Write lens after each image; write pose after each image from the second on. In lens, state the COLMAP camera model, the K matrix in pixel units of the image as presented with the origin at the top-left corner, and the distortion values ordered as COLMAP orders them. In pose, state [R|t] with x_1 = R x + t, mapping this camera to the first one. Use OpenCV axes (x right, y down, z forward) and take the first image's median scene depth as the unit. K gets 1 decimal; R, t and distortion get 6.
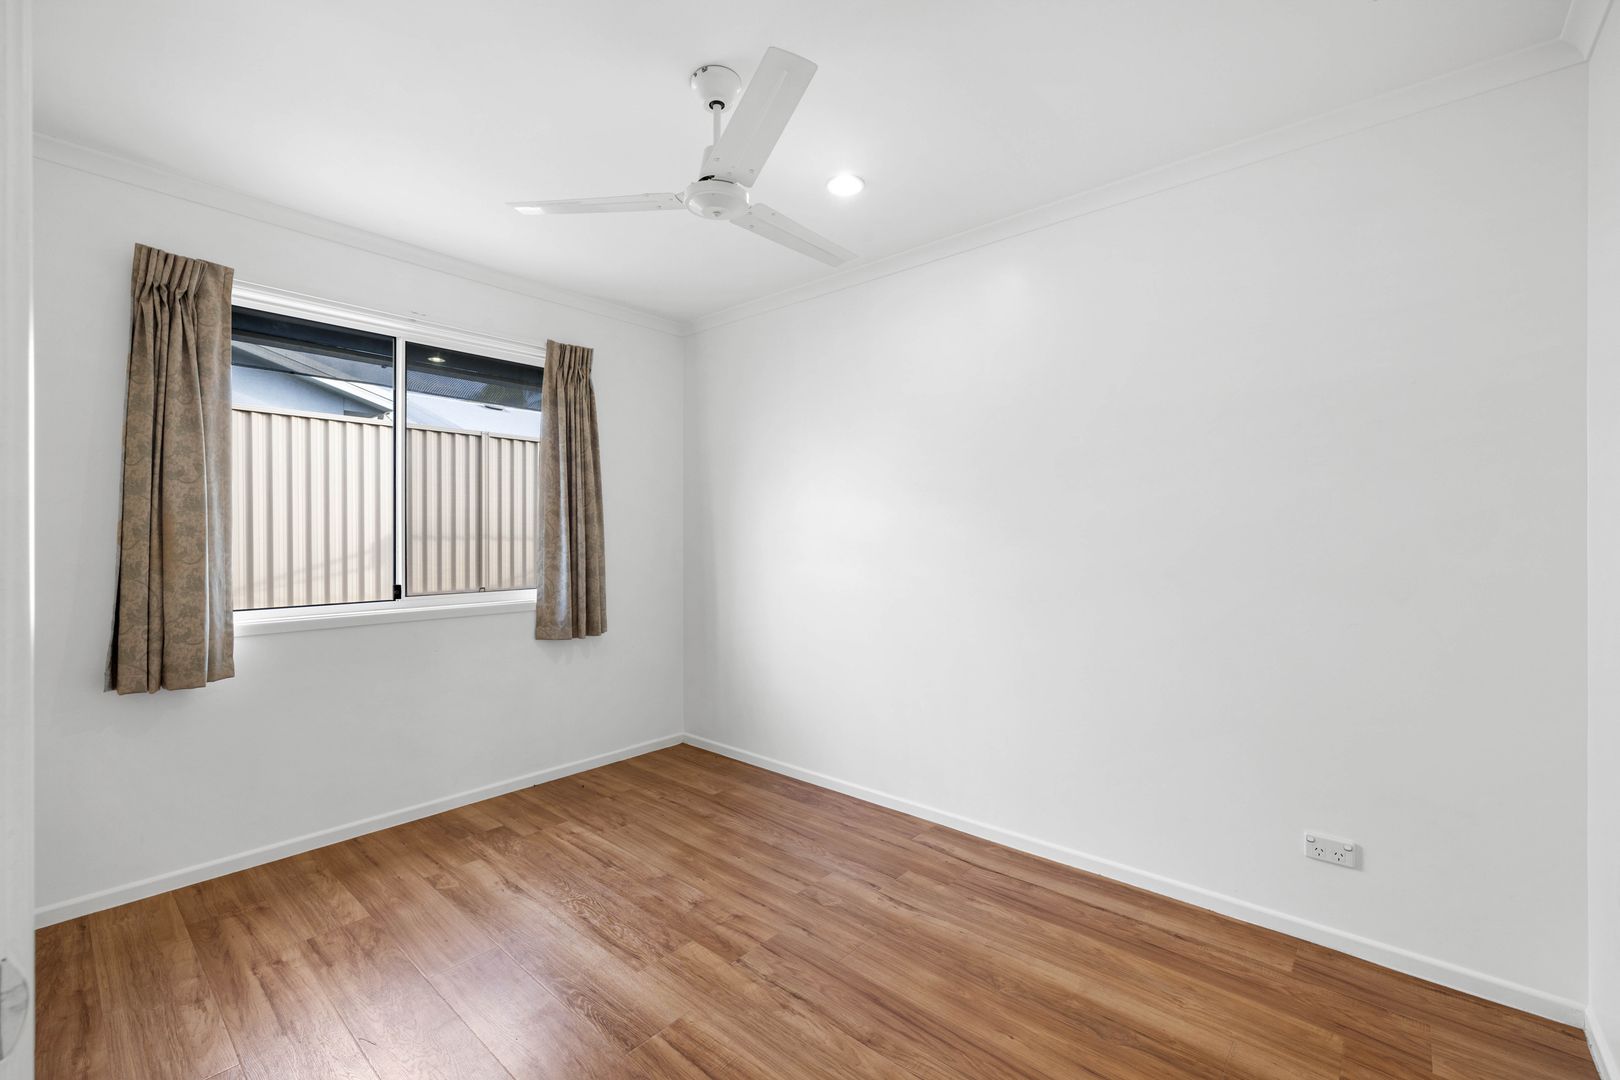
lens RADIAL K [[601.3, 0, 810.0], [0, 601.3, 540.0], [0, 0, 1]] dist [-0.000307, -0.000013]
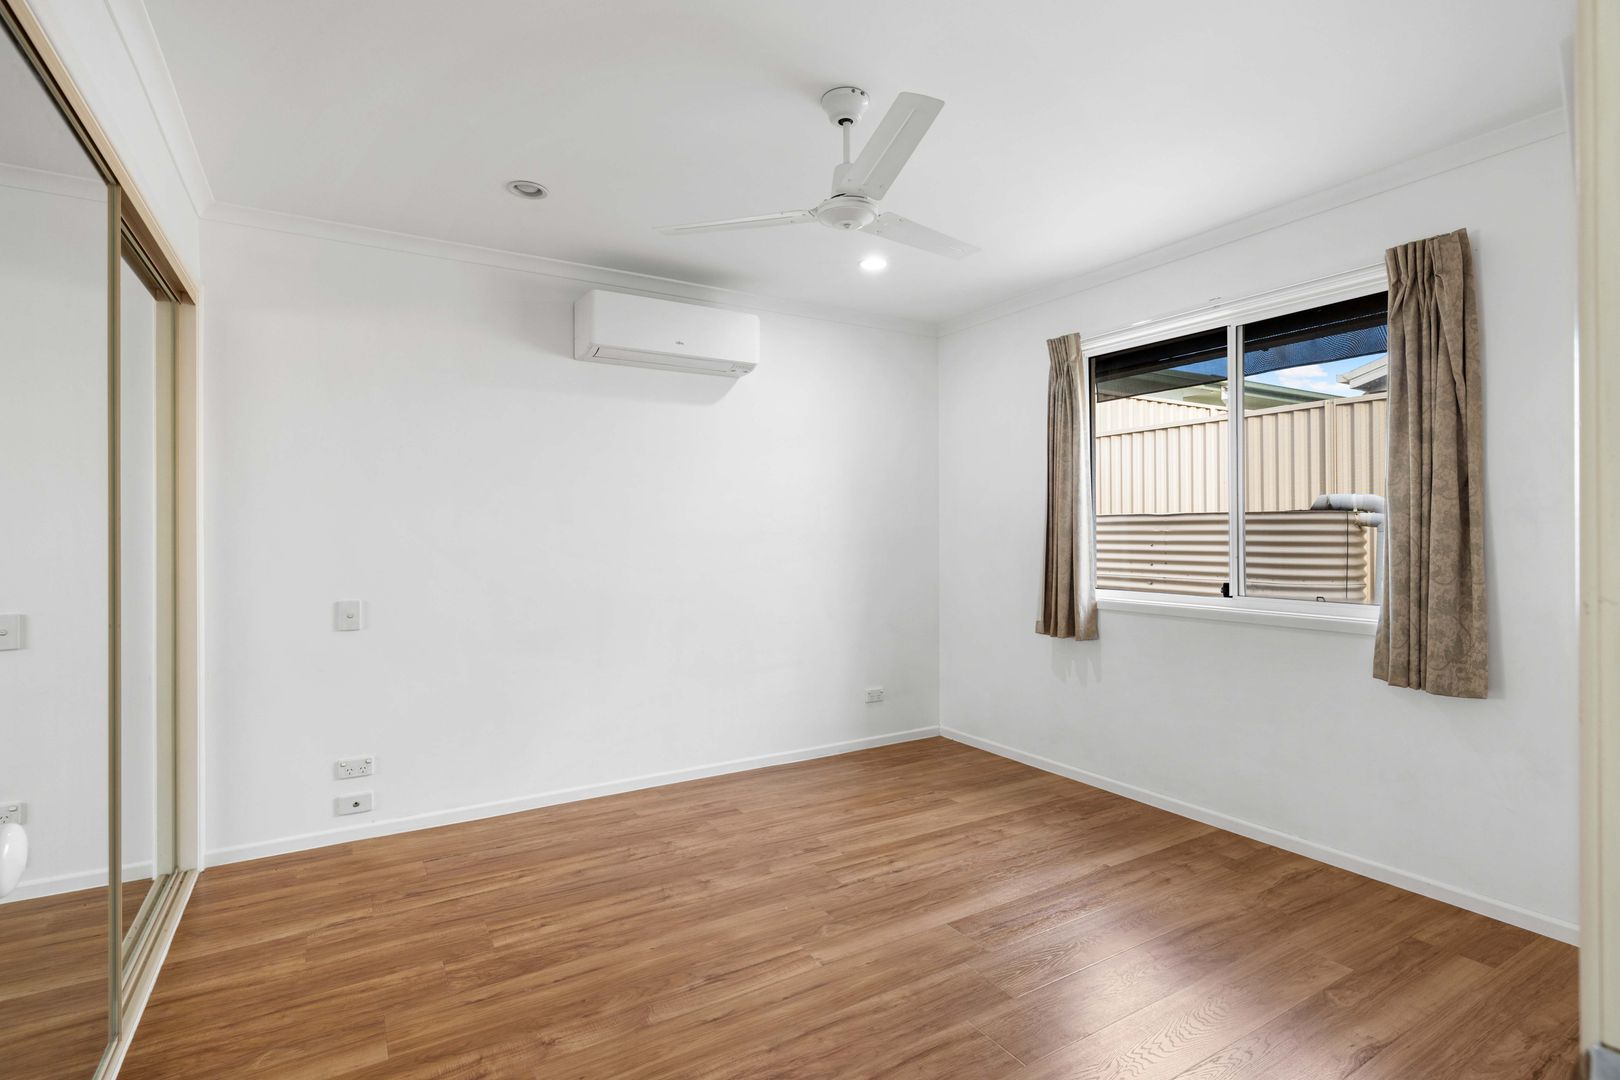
lens RADIAL K [[782.1, 0, 810.0], [0, 782.1, 540.0], [0, 0, 1]] dist [0.000164, 0.000110]
pose [[-0.240428, 0.012587, -0.970585, 0.623604], [-0.000376, 0.999915, 0.013061, -0.009342], [0.970667, 0.003505, -0.240403, 0.586201]]
